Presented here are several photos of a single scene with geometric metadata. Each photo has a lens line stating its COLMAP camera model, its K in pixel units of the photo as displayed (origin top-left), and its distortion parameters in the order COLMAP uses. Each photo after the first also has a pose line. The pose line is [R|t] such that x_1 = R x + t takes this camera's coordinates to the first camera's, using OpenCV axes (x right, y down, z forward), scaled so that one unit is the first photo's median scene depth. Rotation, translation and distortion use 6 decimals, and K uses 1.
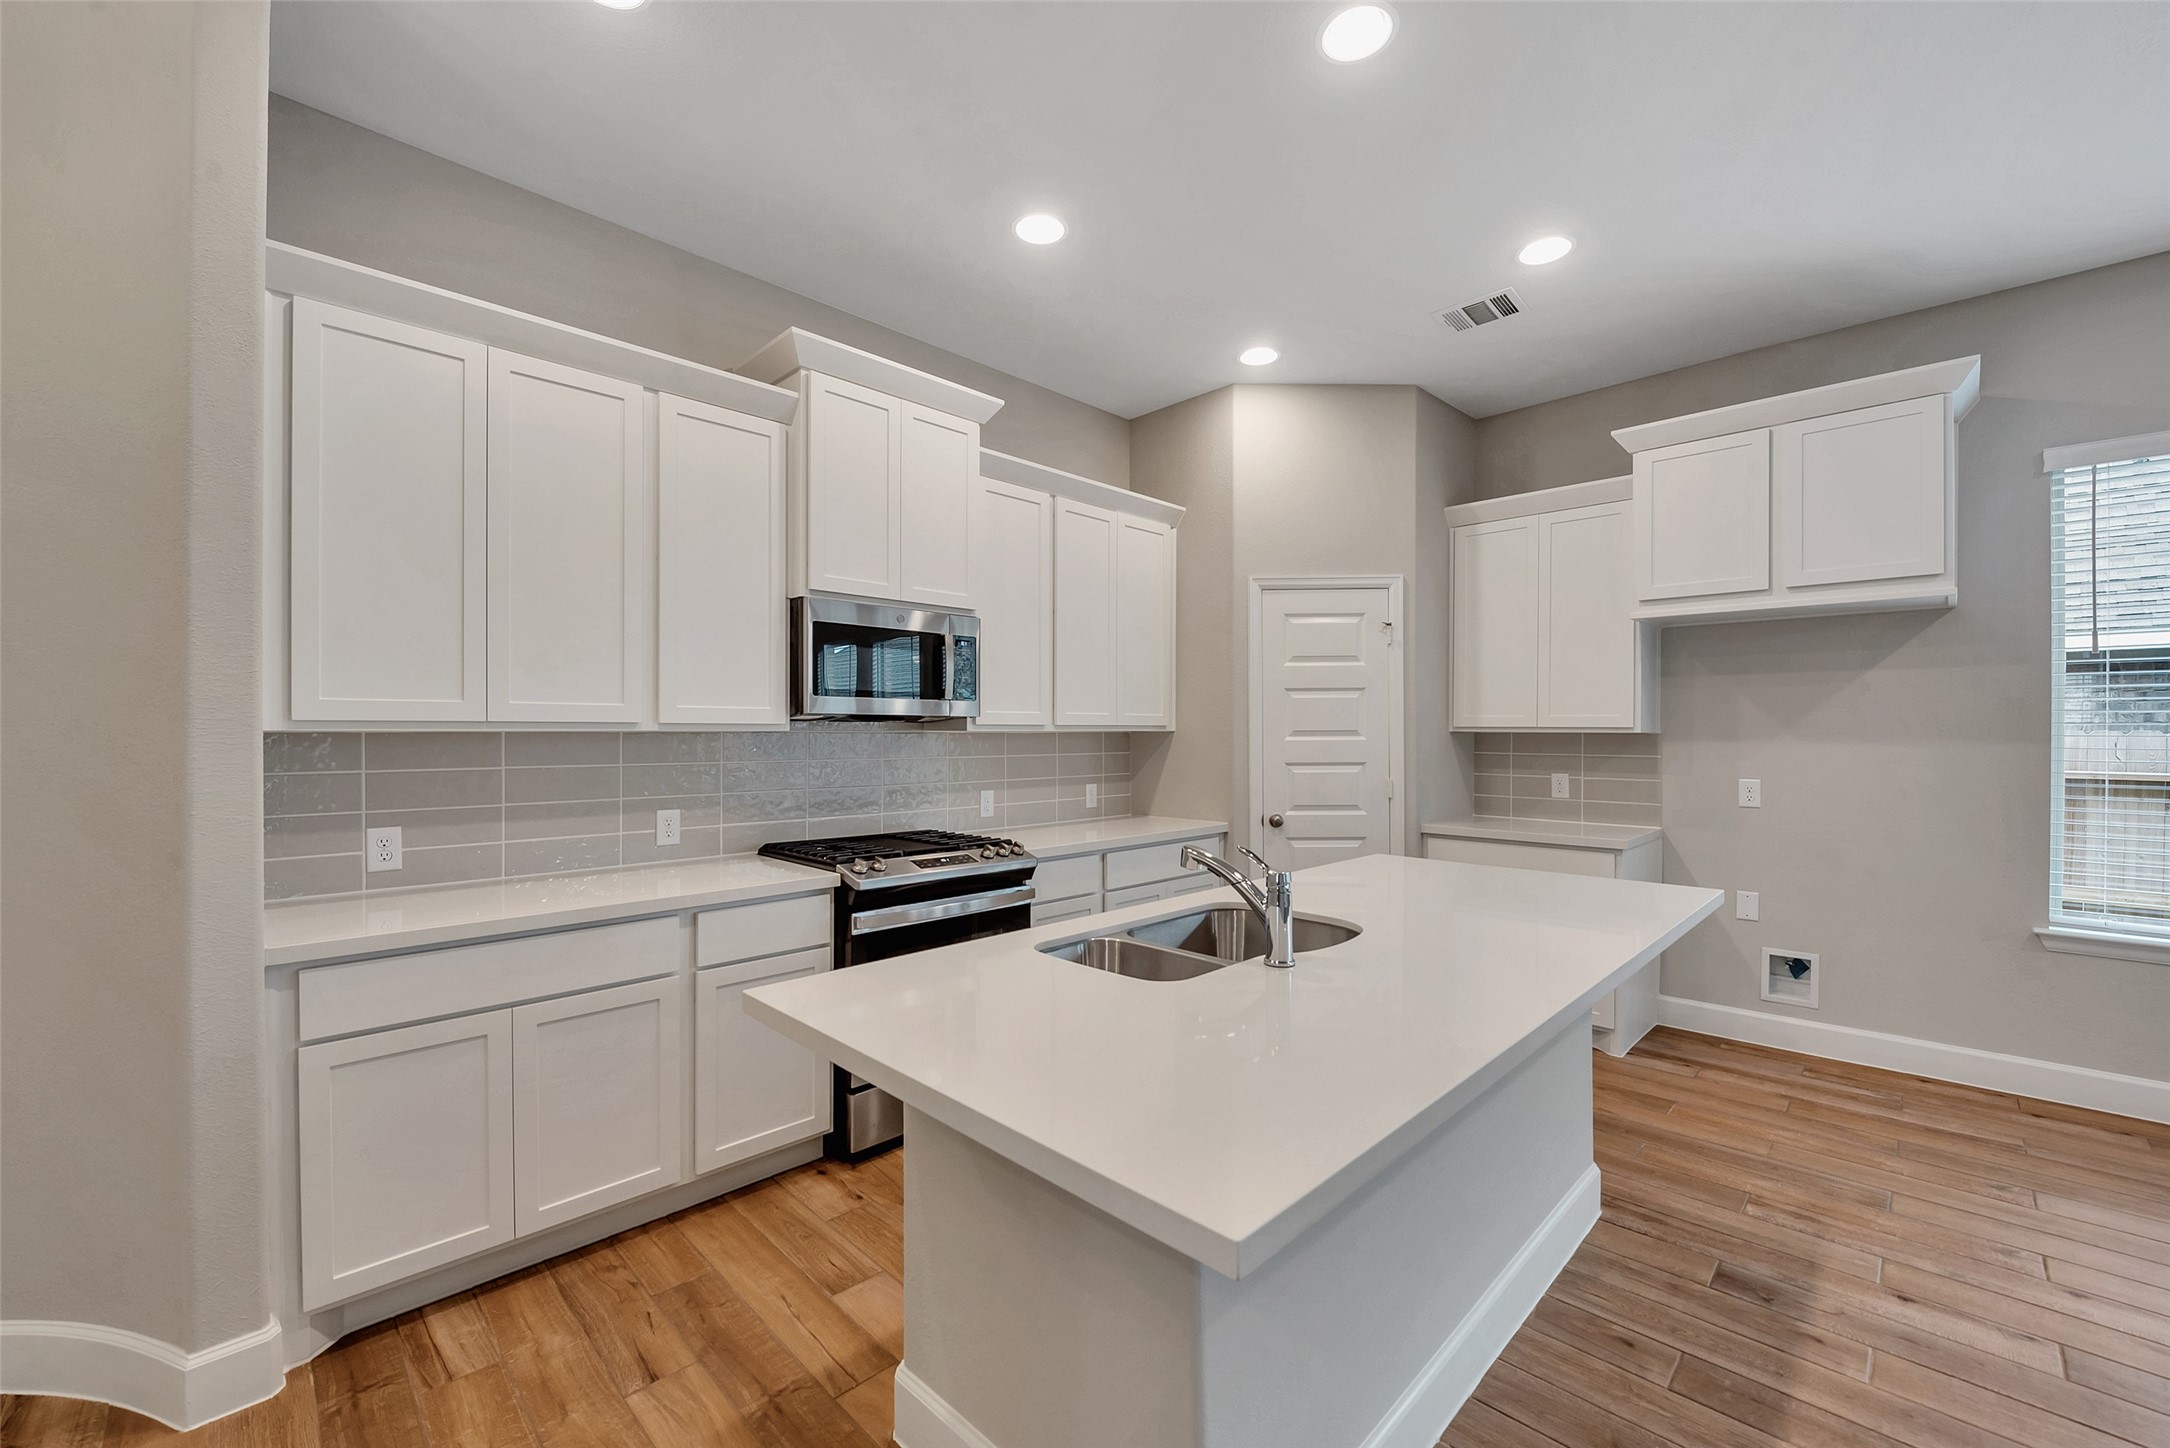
lens RADIAL K [[859.1, 0, 1078.5], [0, 859.1, 731.3], [0, 0, 1]] dist [-0.000739, -0.005154]
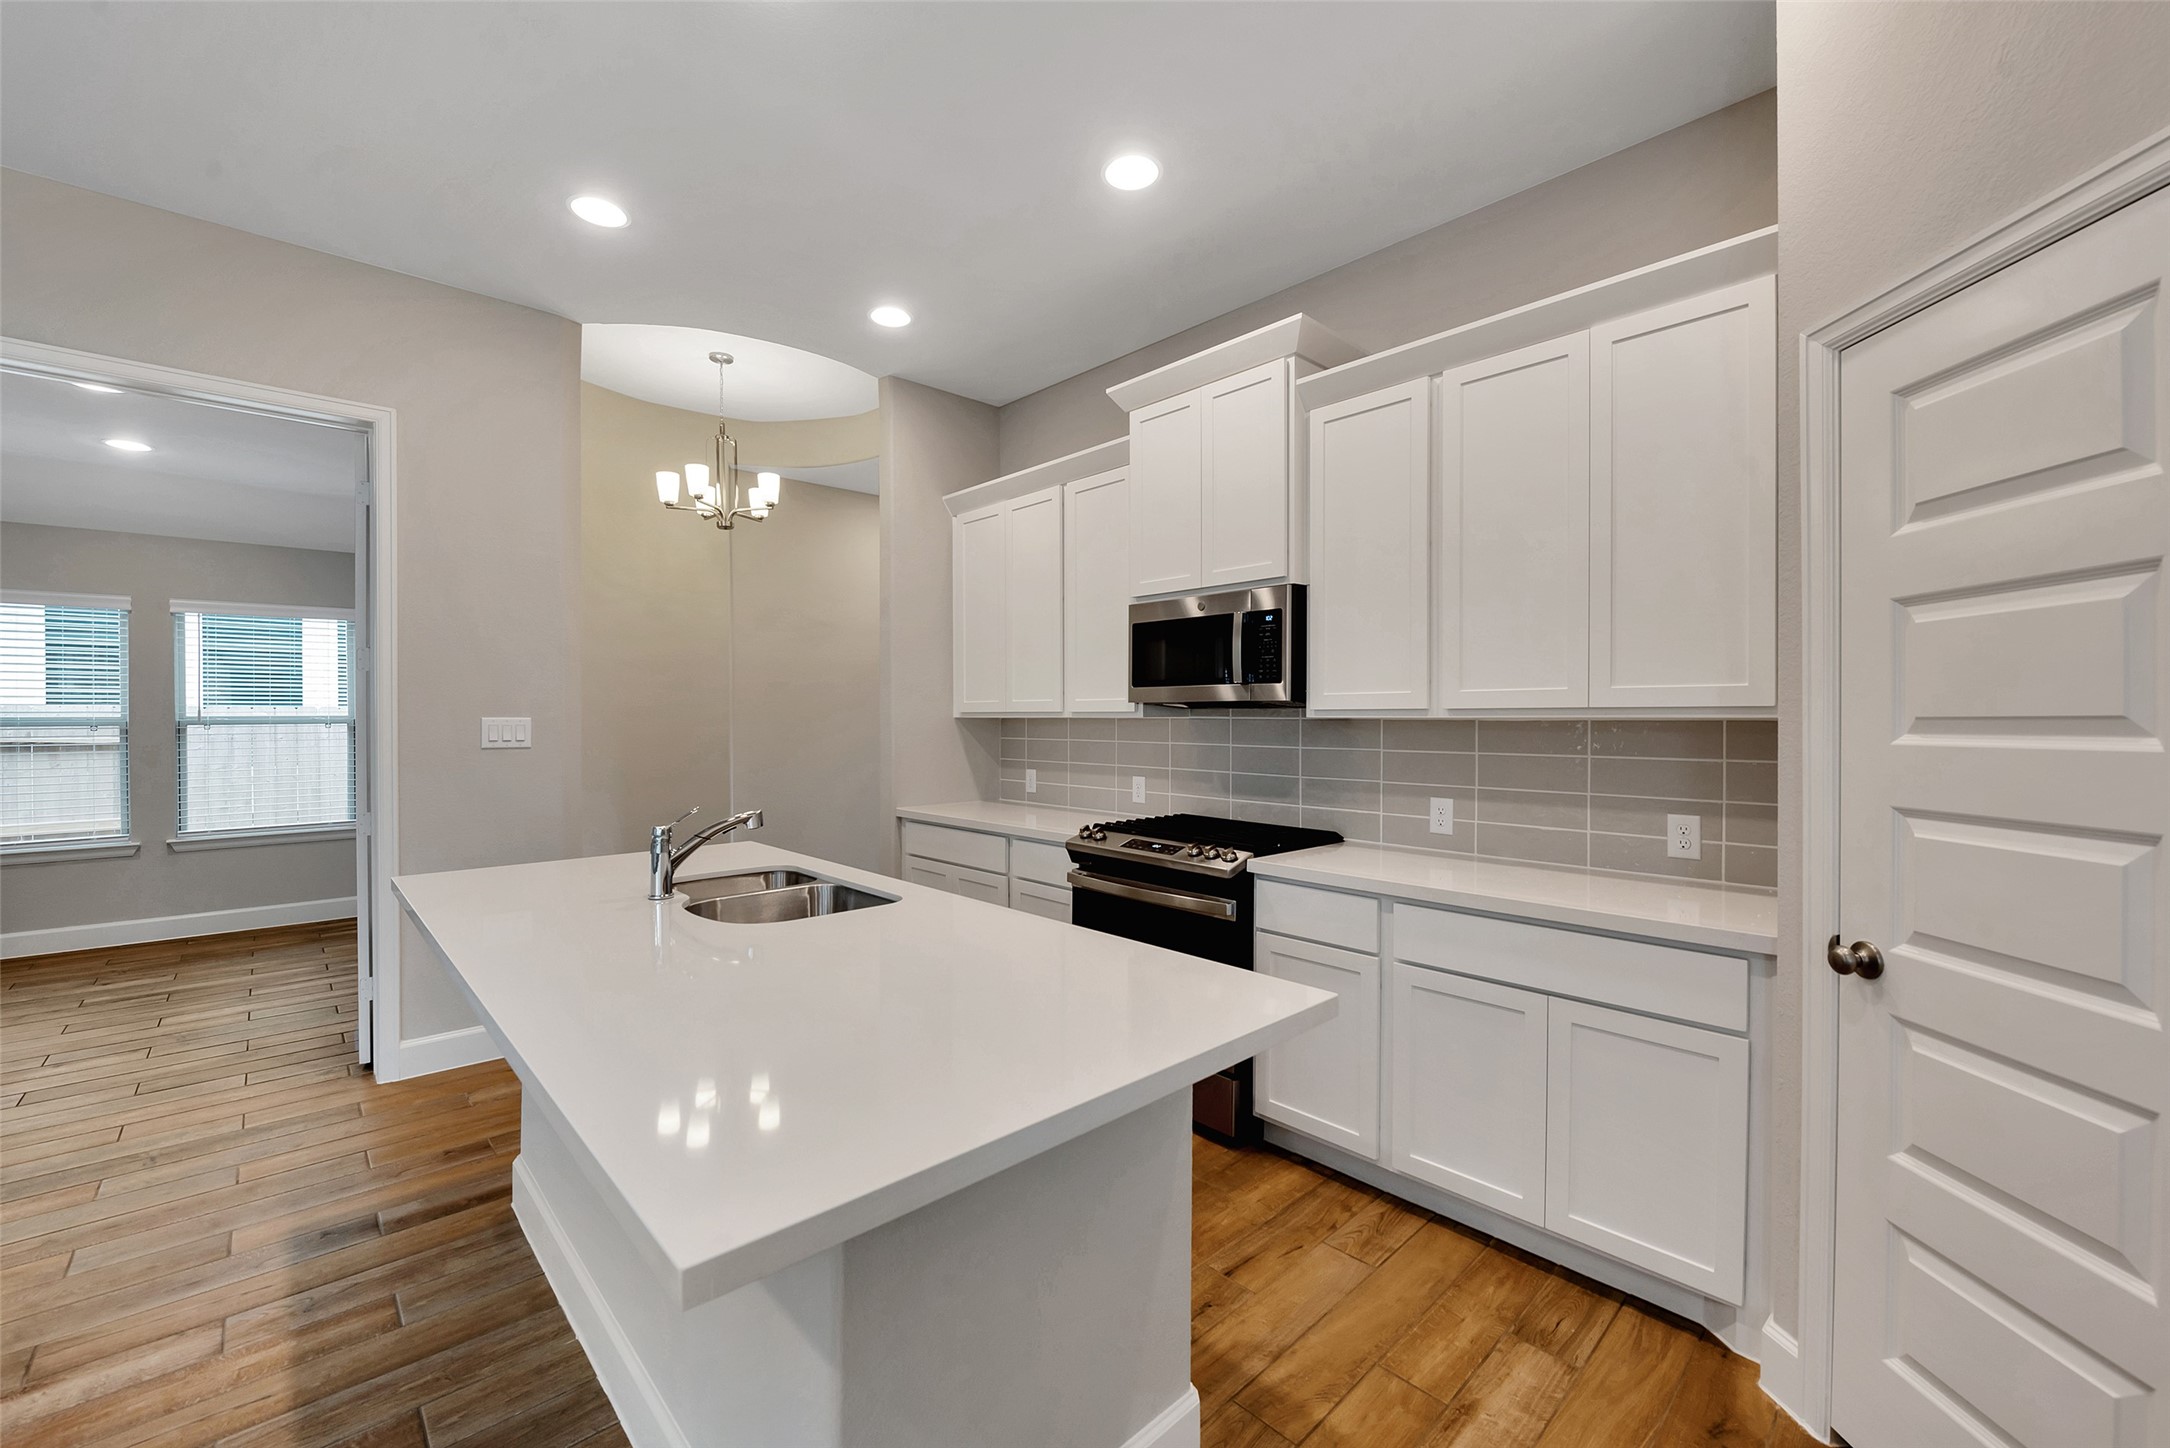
lens RADIAL K [[859.1, 0, 1071.6], [0, 859.1, 725.6], [0, 0, 1]] dist [-0.000739, -0.005154]
pose [[-0.036700, 0.010255, -0.999274, 0.786735], [-0.000167, 0.999947, 0.010269, -0.001403], [0.999326, 0.000544, -0.036697, 0.864275]]
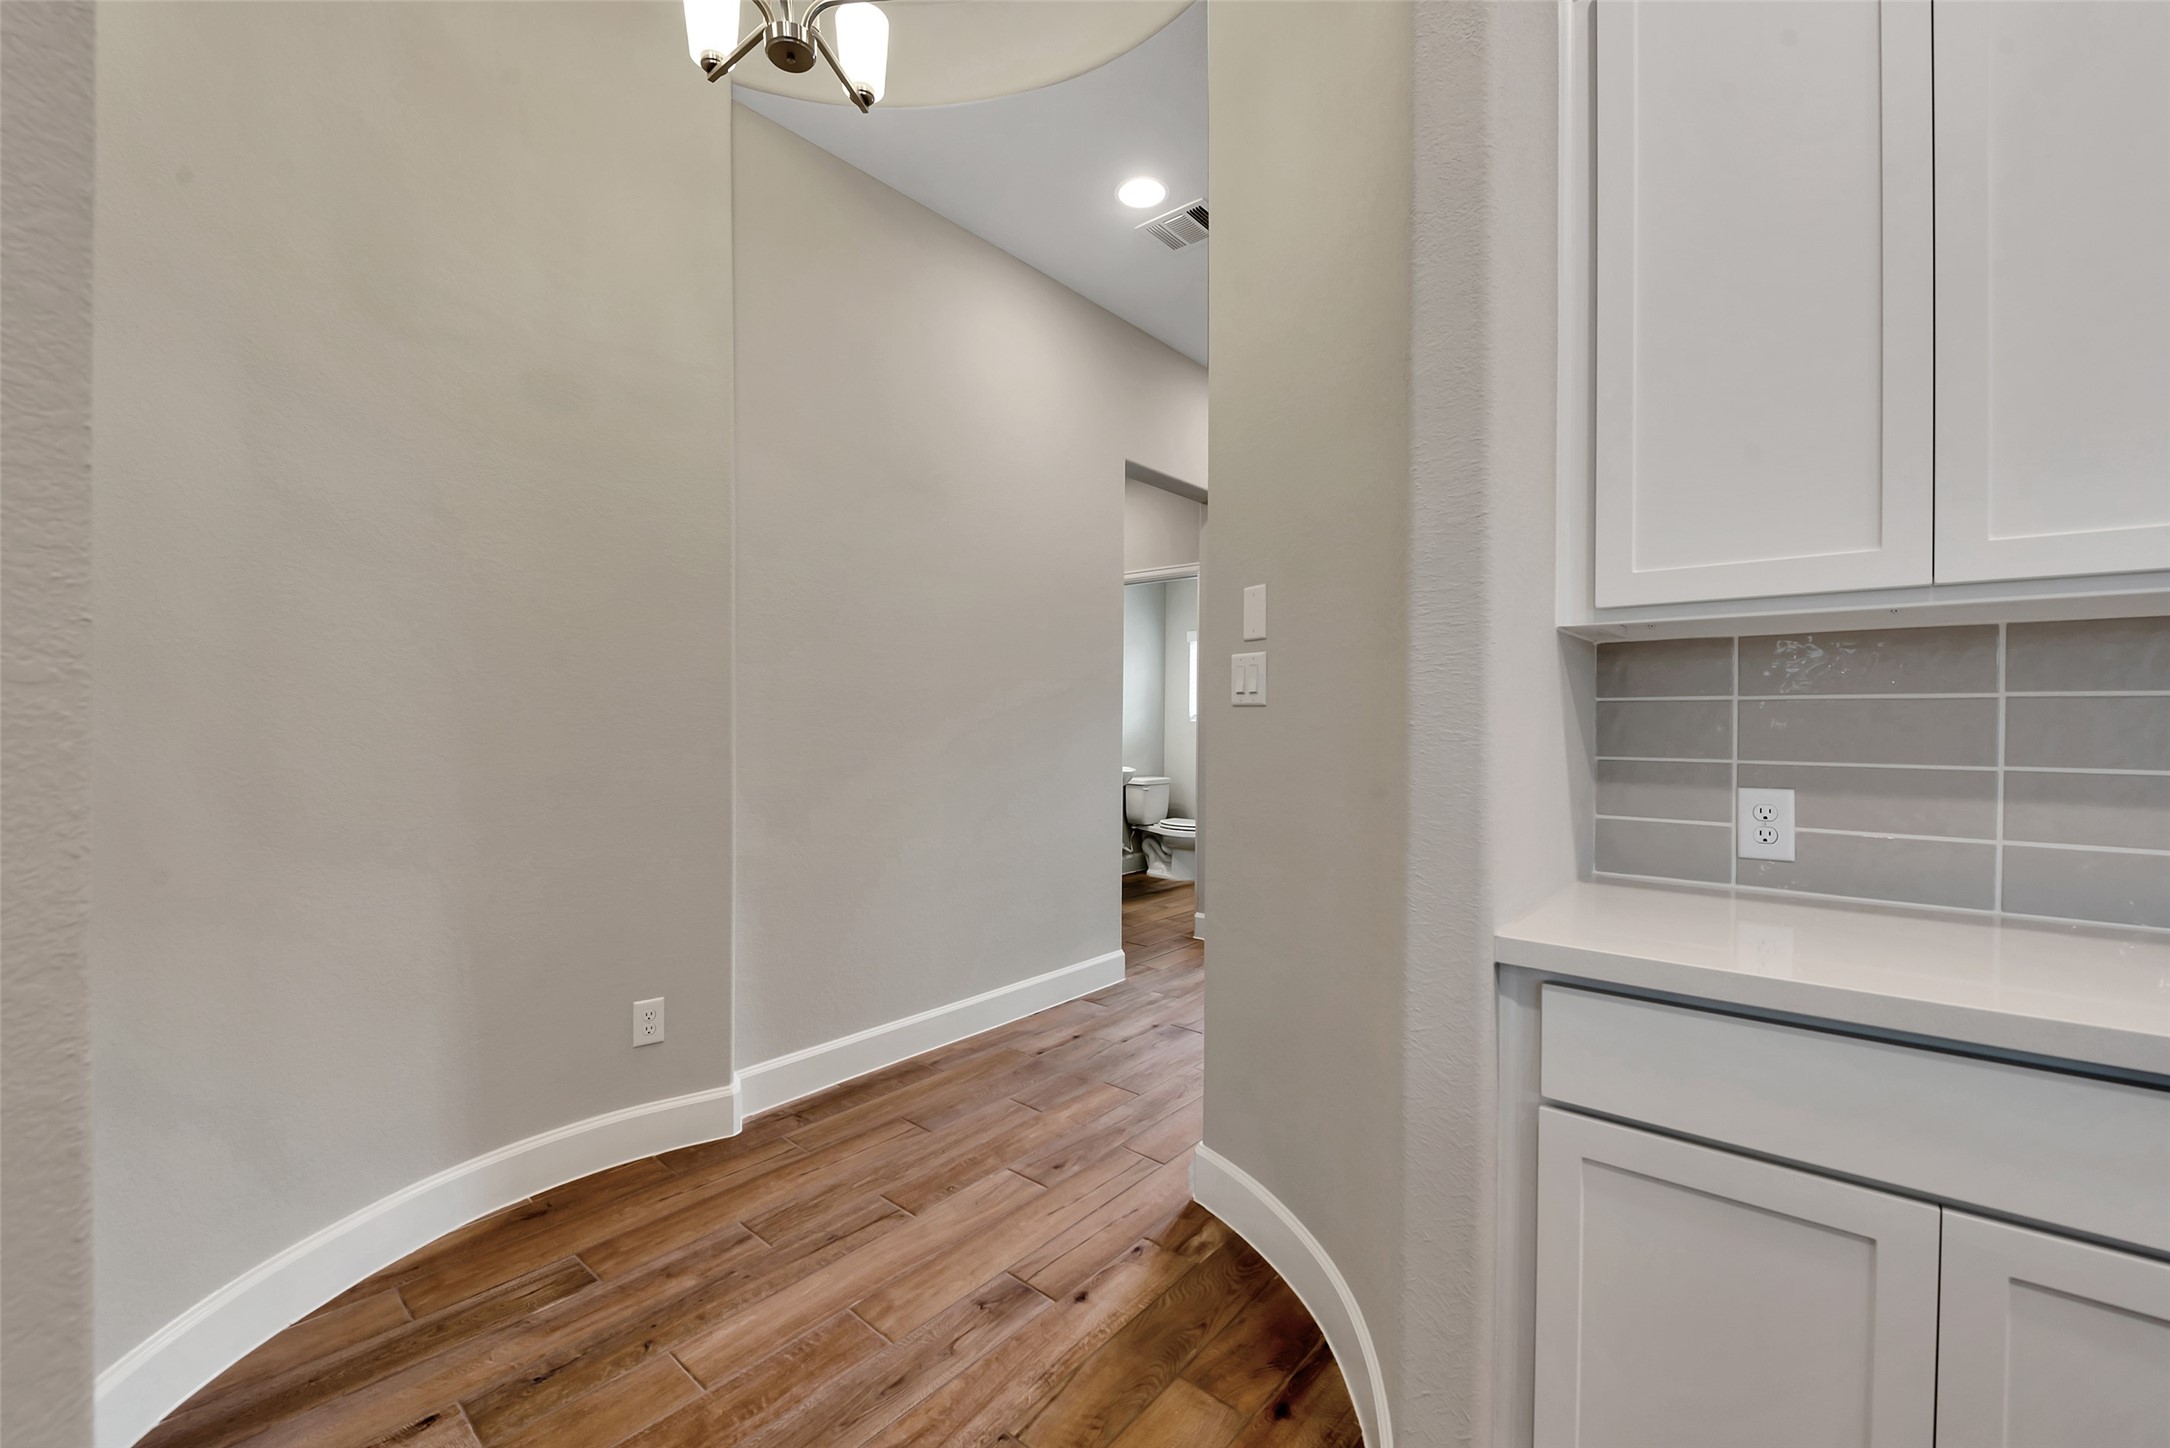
lens RADIAL K [[859.1, 0, 1074.2], [0, 859.1, 731.2], [0, 0, 1]] dist [-0.000739, -0.005154]
pose [[0.072321, 0.009893, -0.997332, -0.171441], [-0.005878, 0.999938, 0.009492, 0.050566], [0.997364, 0.005176, 0.072375, 0.341267]]
